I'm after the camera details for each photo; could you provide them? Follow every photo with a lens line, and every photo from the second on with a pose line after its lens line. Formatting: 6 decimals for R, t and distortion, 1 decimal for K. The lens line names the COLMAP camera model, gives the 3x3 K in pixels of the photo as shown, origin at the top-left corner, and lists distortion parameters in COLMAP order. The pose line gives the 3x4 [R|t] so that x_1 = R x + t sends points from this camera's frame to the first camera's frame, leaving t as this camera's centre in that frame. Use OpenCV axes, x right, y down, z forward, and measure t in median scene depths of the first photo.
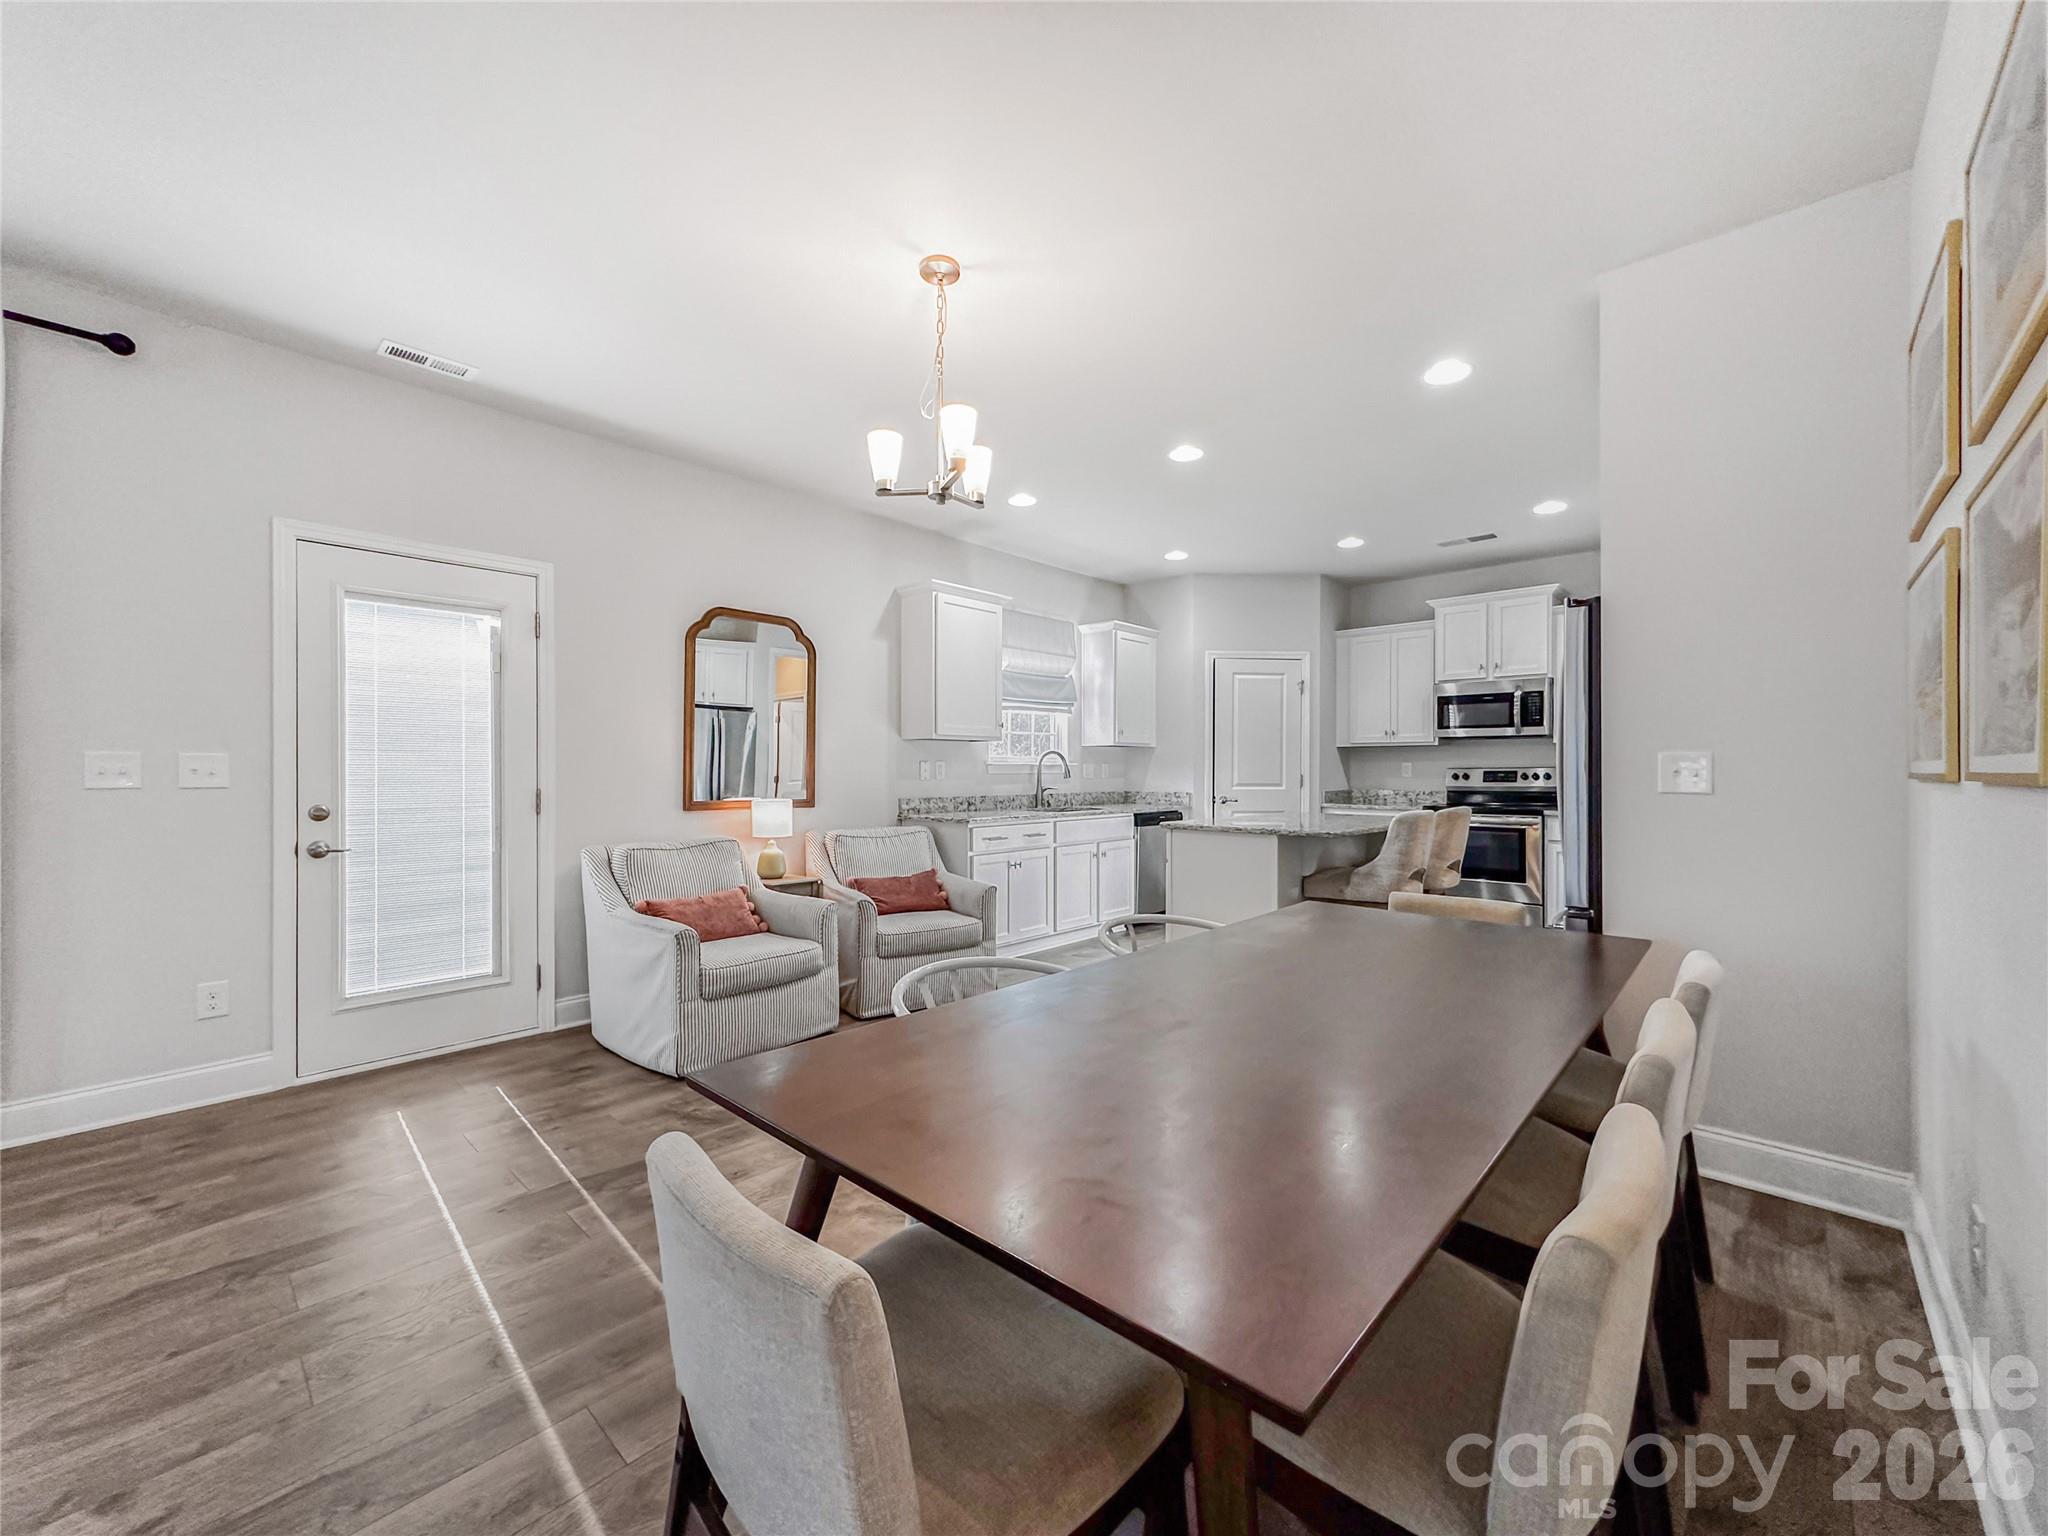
lens RADIAL K [[821.6, 0, 1026.9], [0, 821.6, 767.8], [0, 0, 1]] dist [0.001051, 0.000240]
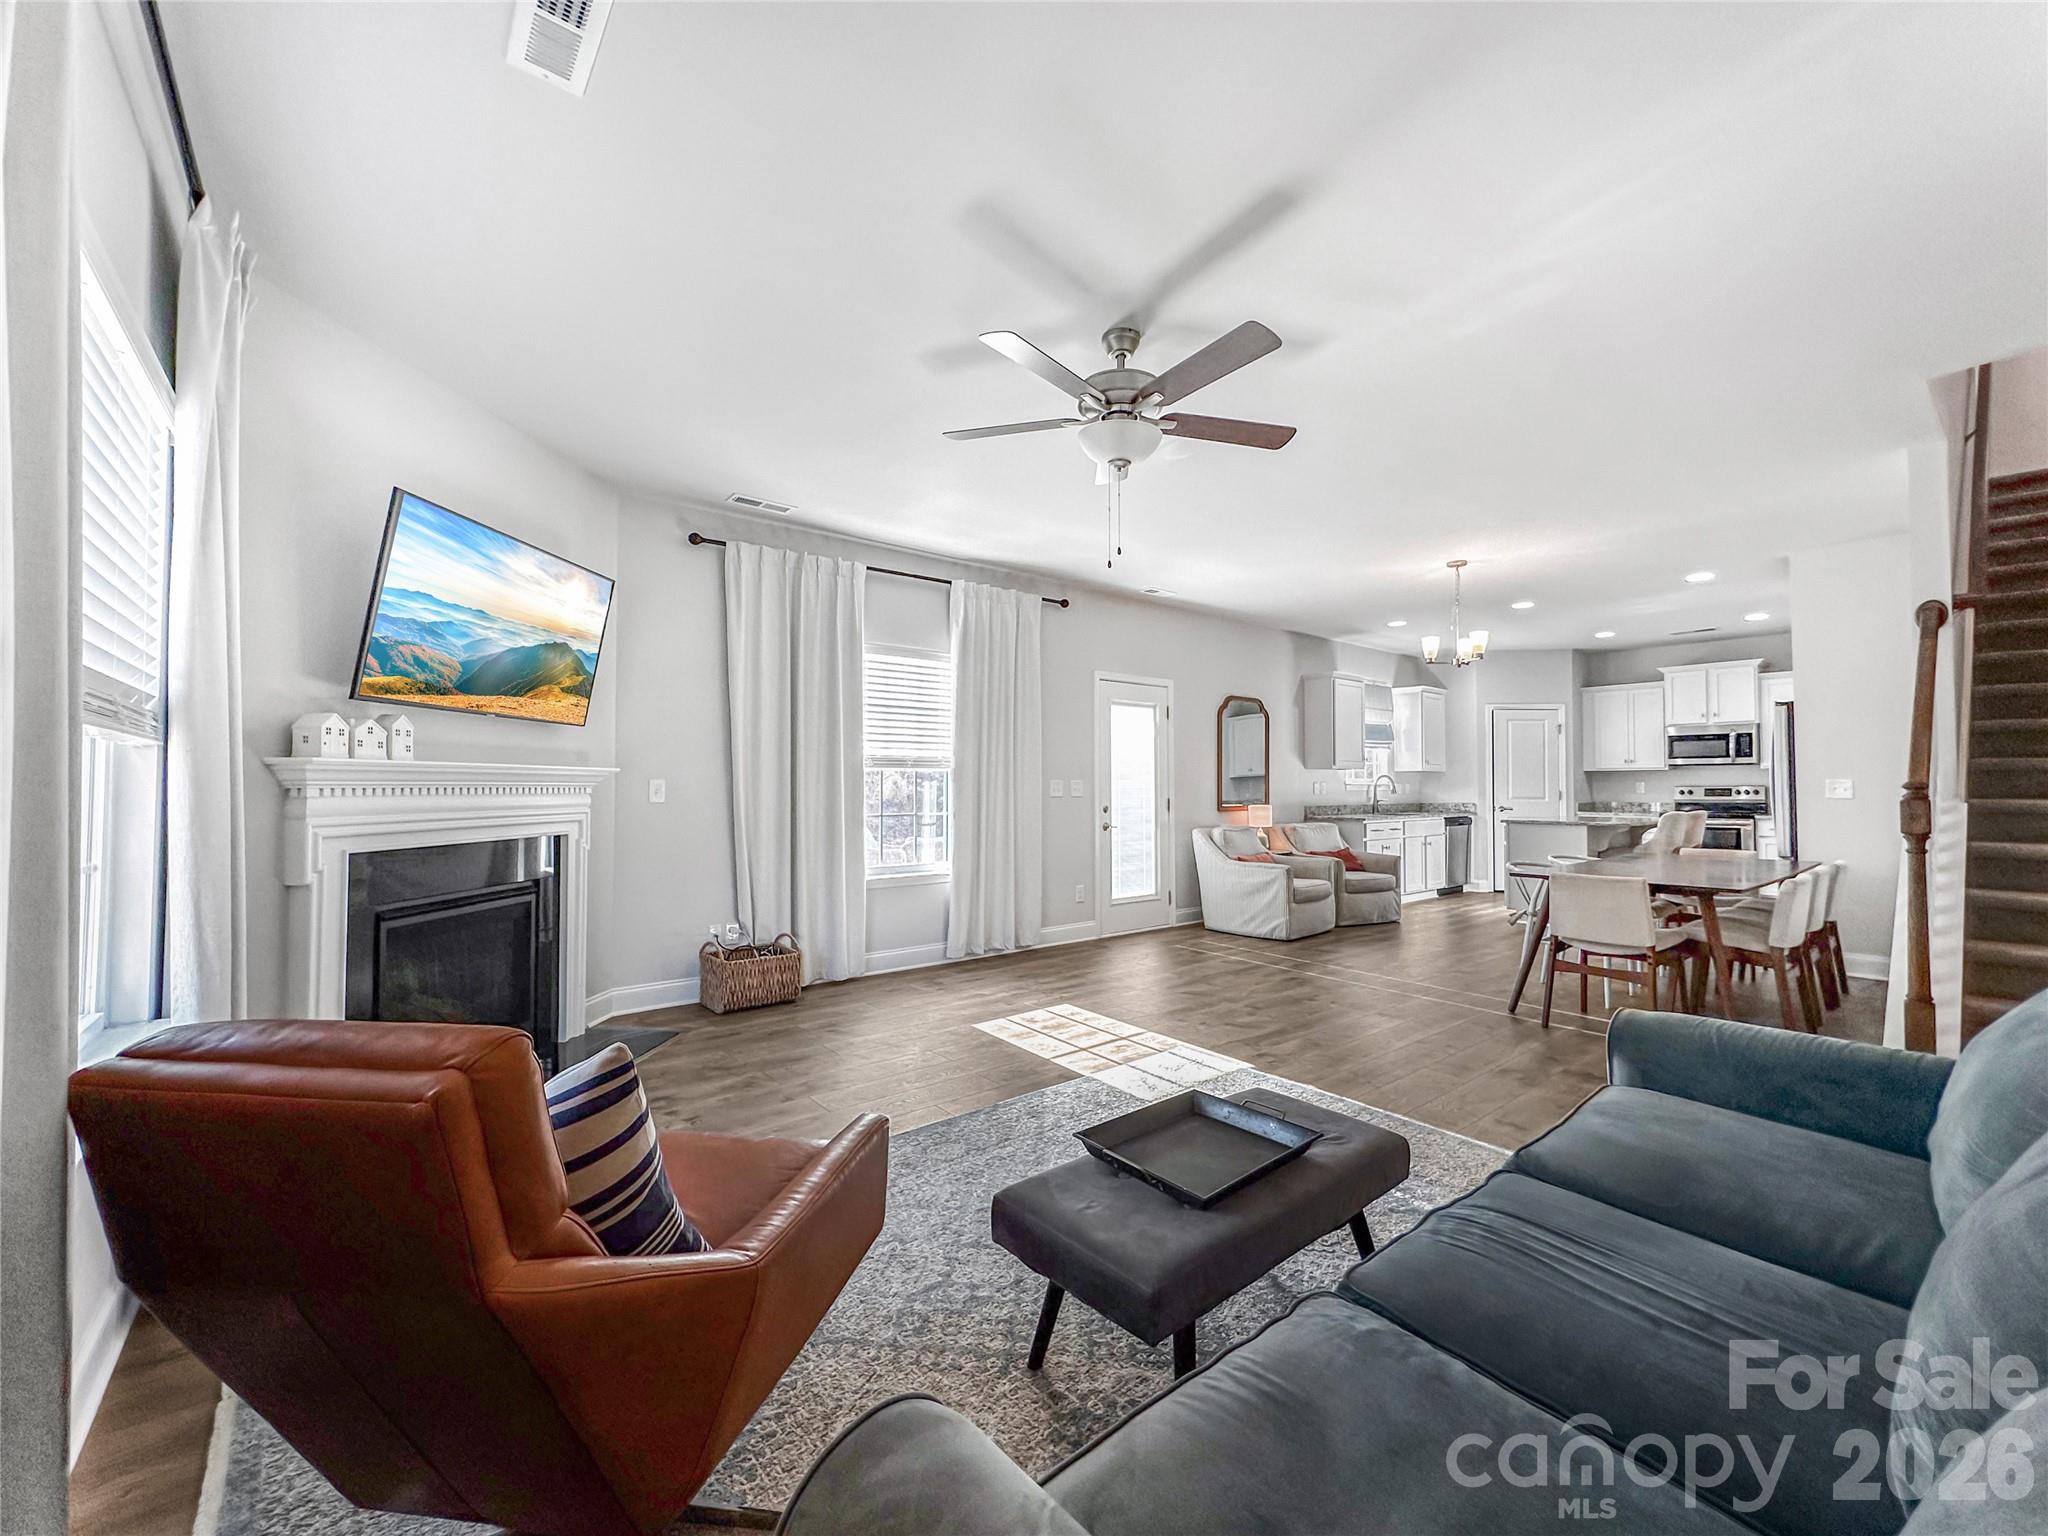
lens RADIAL K [[771.3, 0, 1071.2], [0, 771.3, 766.7], [0, 0, 1]] dist [-0.000204, 0.000060]
pose [[0.988800, -0.005161, -0.149156, -0.336554], [0.001426, 0.999683, -0.025139, -0.001536], [0.149239, 0.024645, 0.988494, -0.491538]]
